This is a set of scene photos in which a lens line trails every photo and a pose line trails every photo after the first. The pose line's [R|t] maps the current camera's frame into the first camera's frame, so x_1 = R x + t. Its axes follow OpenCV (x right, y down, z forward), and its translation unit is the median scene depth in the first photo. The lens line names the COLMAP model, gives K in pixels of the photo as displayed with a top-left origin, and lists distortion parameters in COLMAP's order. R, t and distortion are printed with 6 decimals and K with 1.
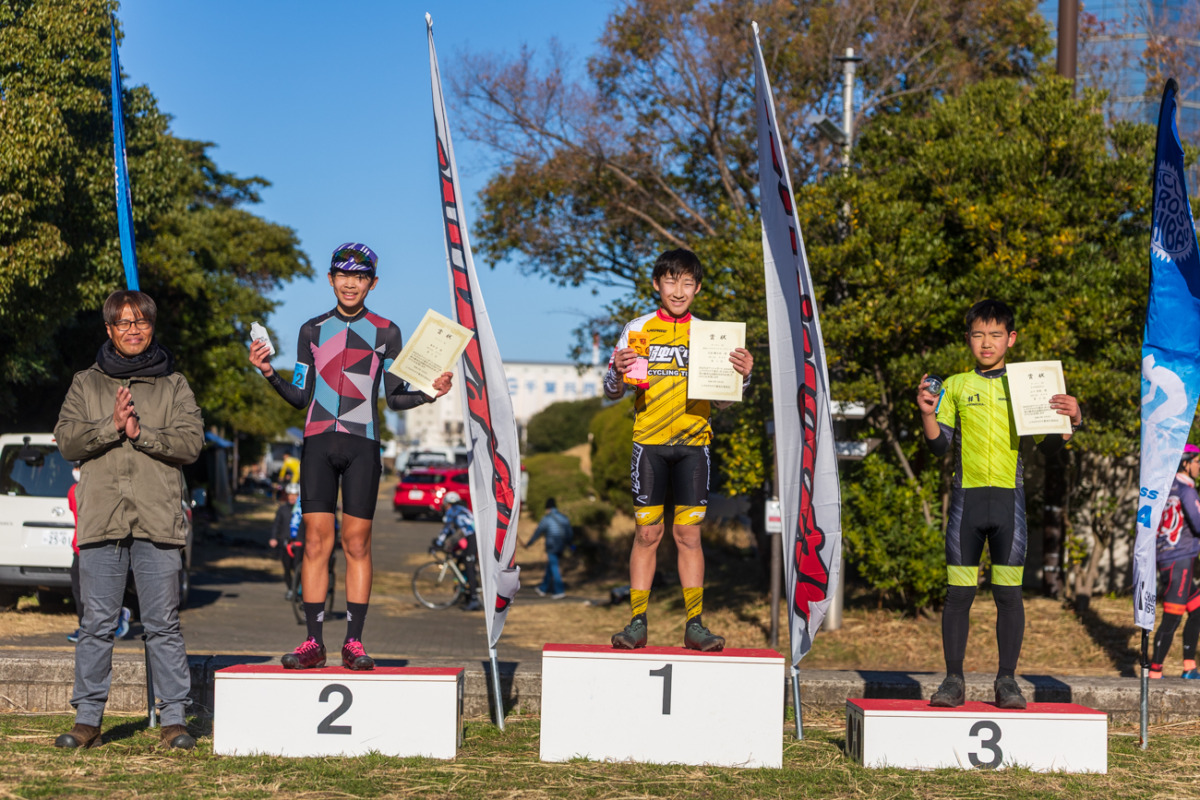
lens RADIAL K [[2503.0, 0, 600.0], [0, 2503.0, 400.0], [0, 0, 1]] dist [0.039262, -0.084685]
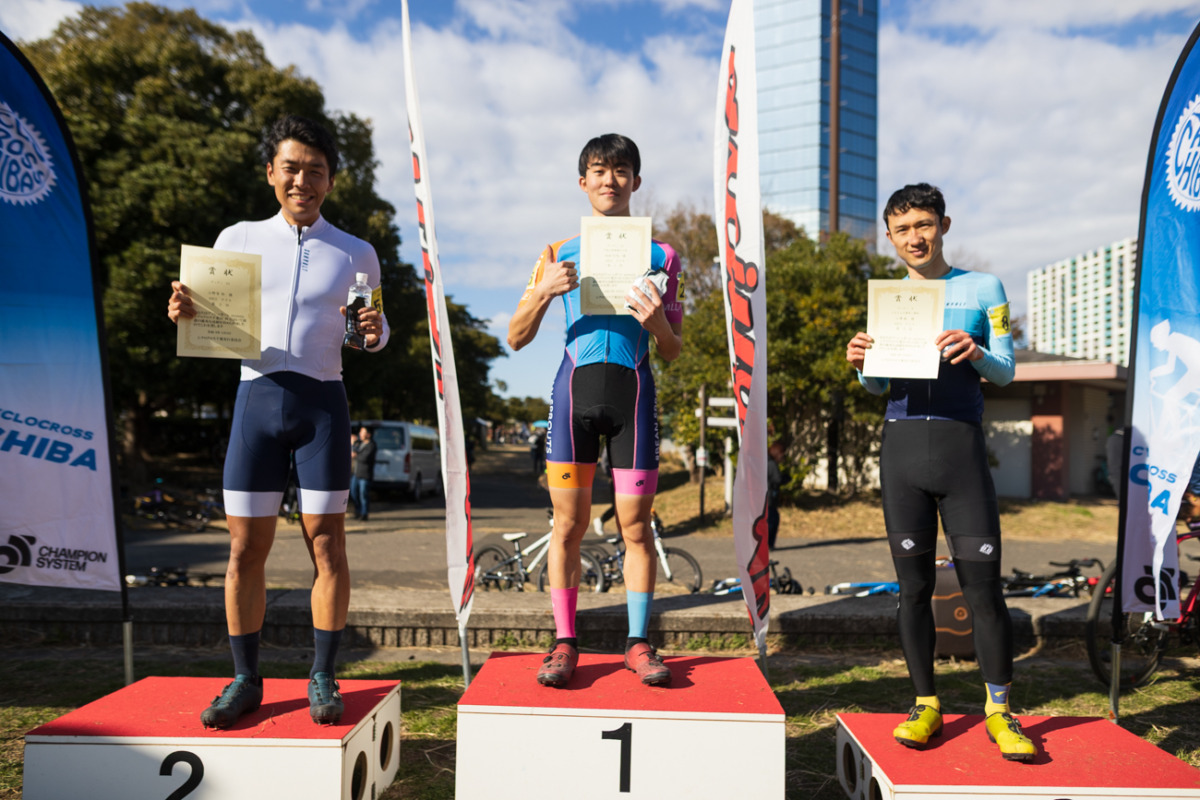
lens RADIAL K [[838.5, 0, 581.3], [0, 838.5, 401.3], [0, 0, 1]] dist [-0.001718, -0.000258]
pose [[0.998240, -0.016886, -0.056841, 0.012996], [0.016527, 0.999840, -0.006791, 0.004800], [0.056947, 0.005840, 0.998360, 0.329584]]
